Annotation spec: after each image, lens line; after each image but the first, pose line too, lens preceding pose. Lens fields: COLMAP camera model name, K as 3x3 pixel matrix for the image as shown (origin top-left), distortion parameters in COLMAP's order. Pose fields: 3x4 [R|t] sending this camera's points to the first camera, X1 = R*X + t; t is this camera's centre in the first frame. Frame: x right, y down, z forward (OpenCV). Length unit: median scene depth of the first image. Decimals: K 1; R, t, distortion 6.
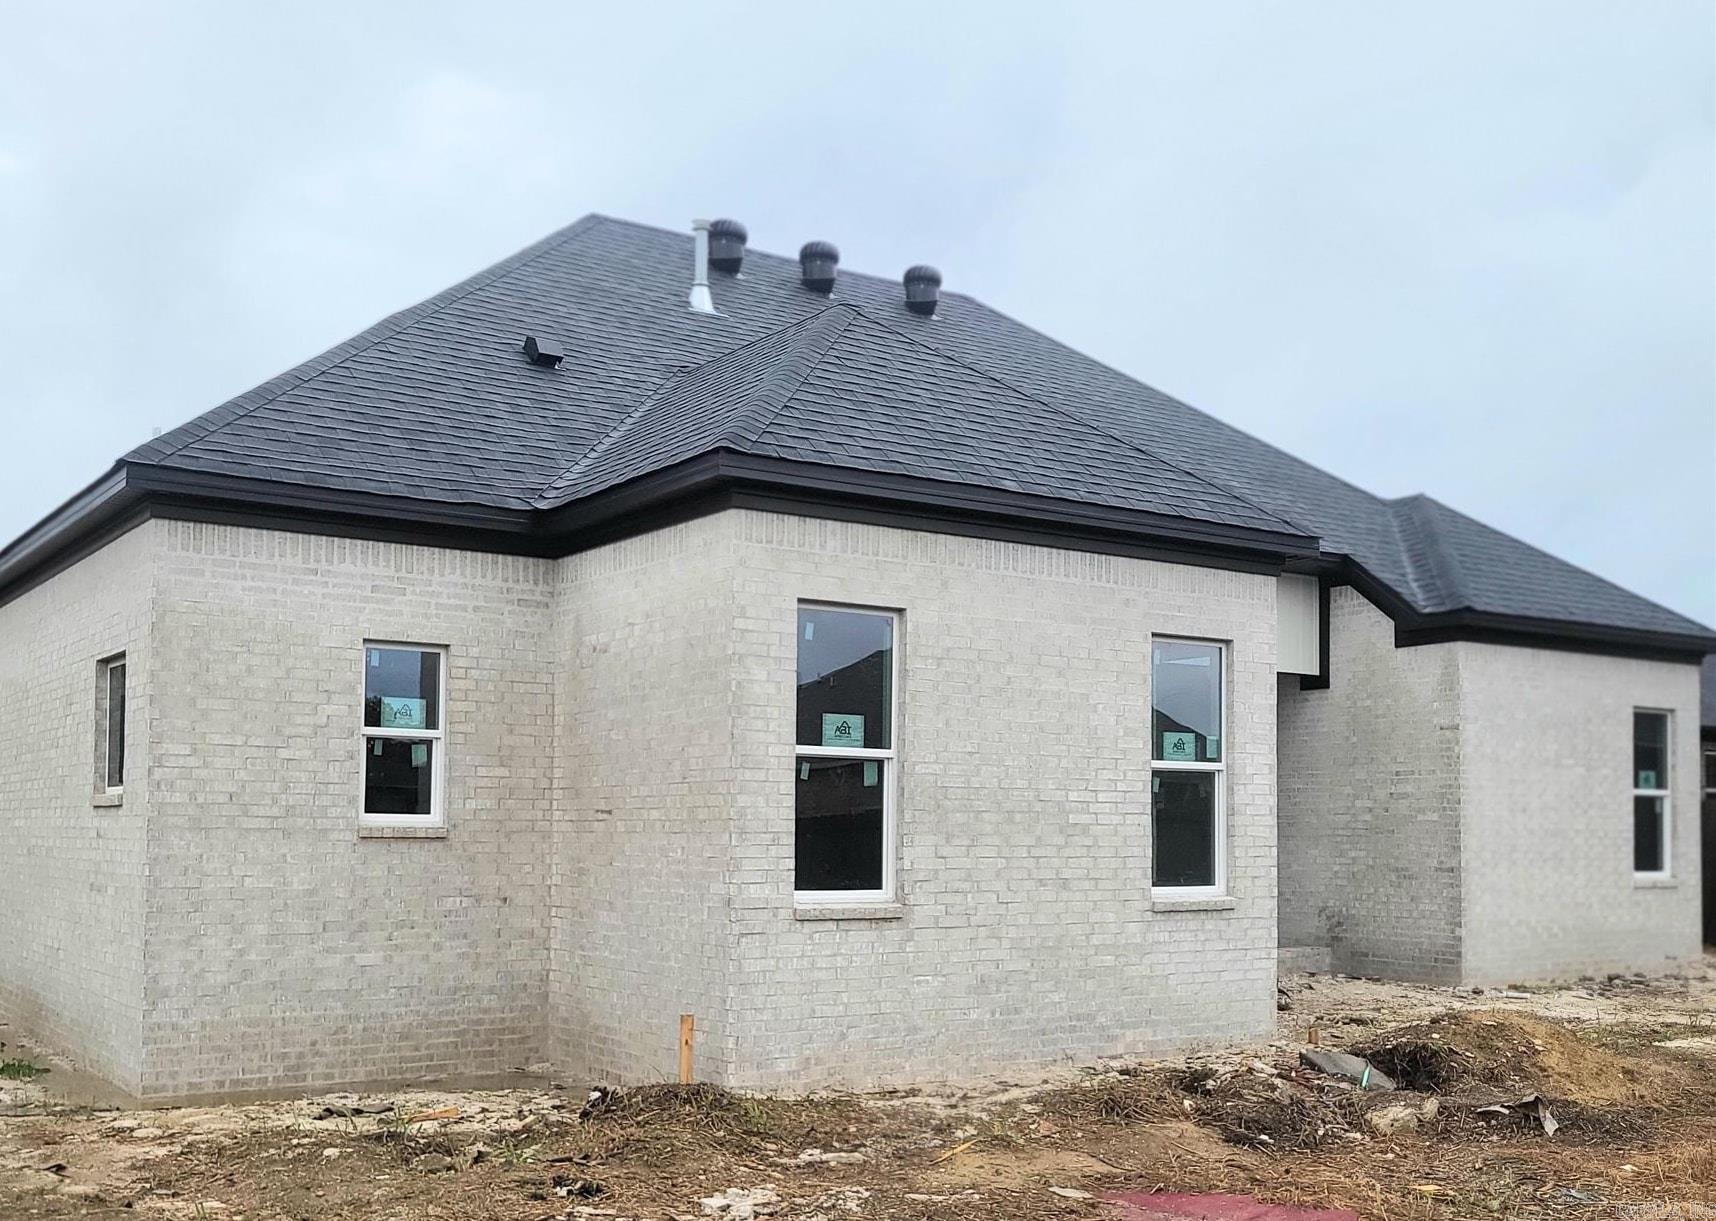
lens RADIAL K [[1768.5, 0, 858.0], [0, 1768.5, 610.5], [0, 0, 1]] dist [0.007222, 0.013556]
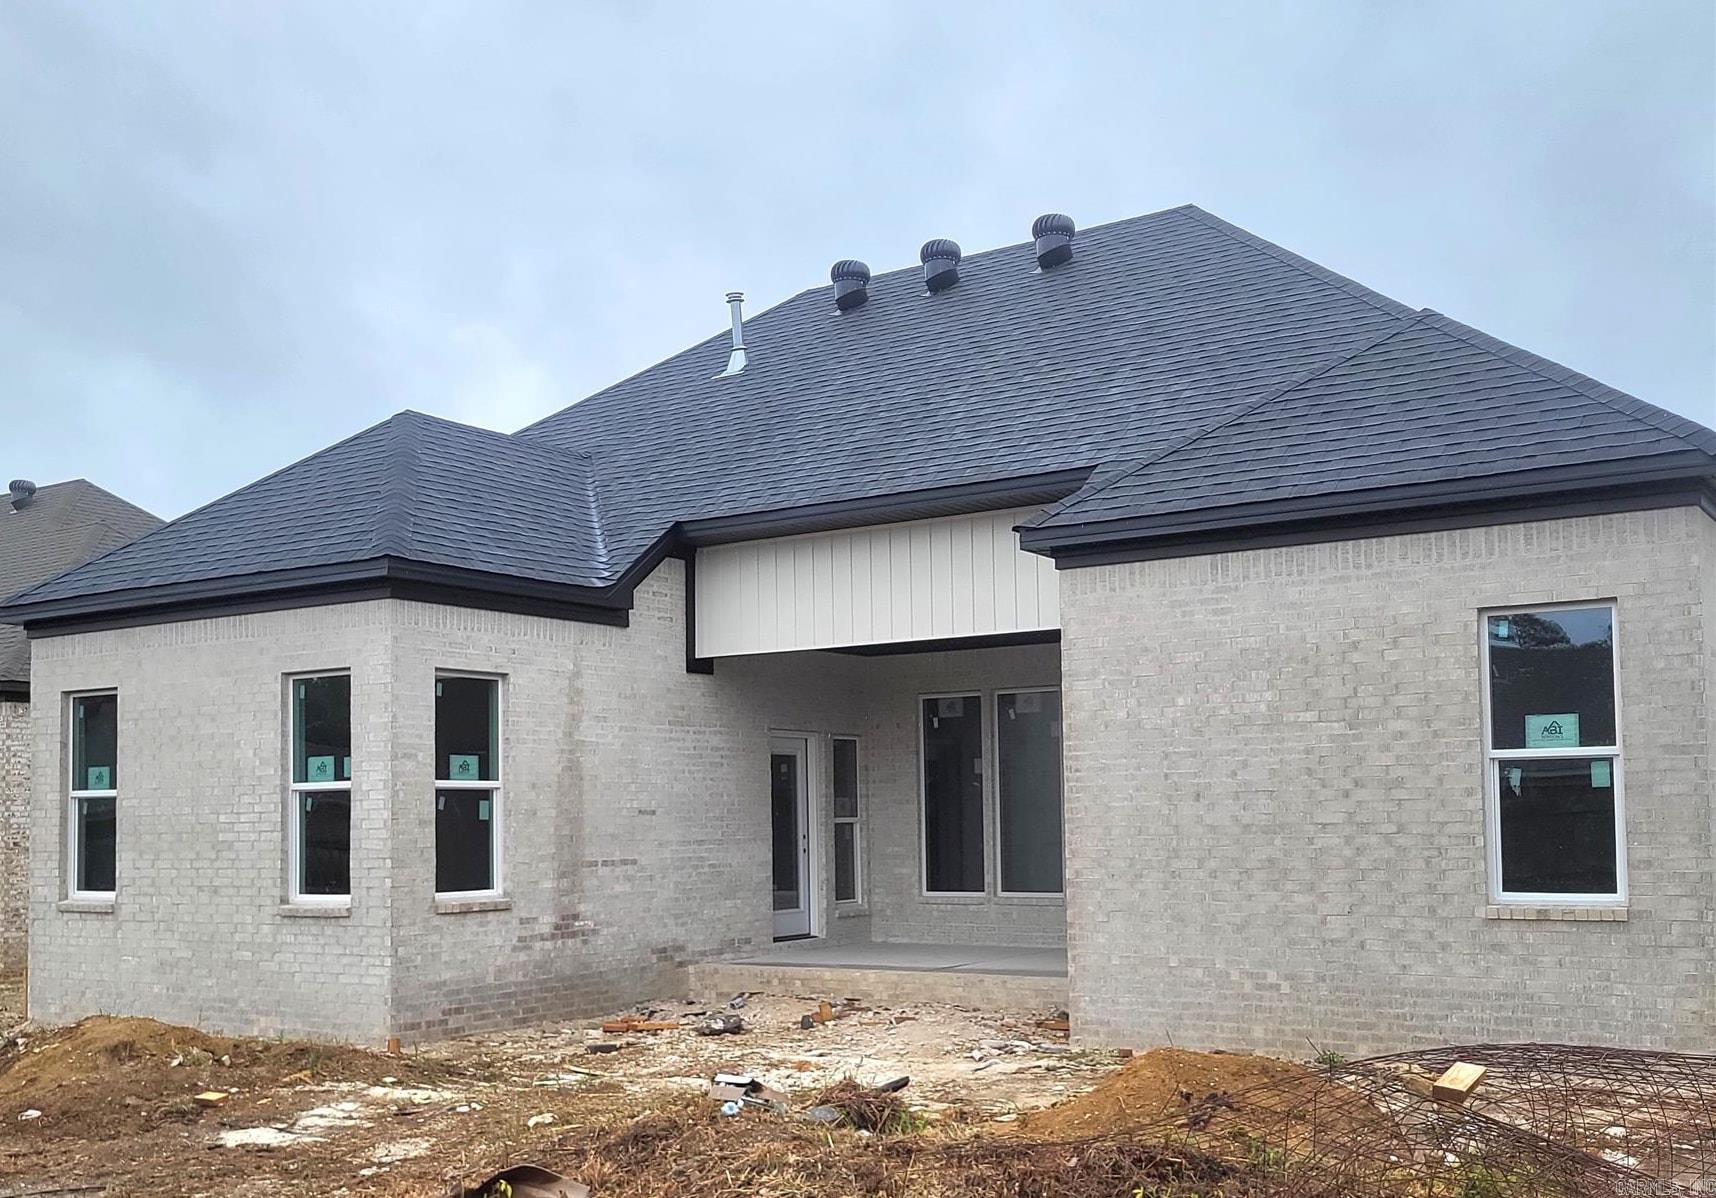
lens RADIAL K [[1740.9, 0, 858.0], [0, 1740.9, 599.0], [0, 0, 1]] dist [0.020244, -0.002941]
pose [[0.388688, -0.130390, -0.912096, 1.348716], [0.132929, 0.987515, -0.084524, 0.110493], [0.911730, -0.088391, 0.401168, 0.888951]]
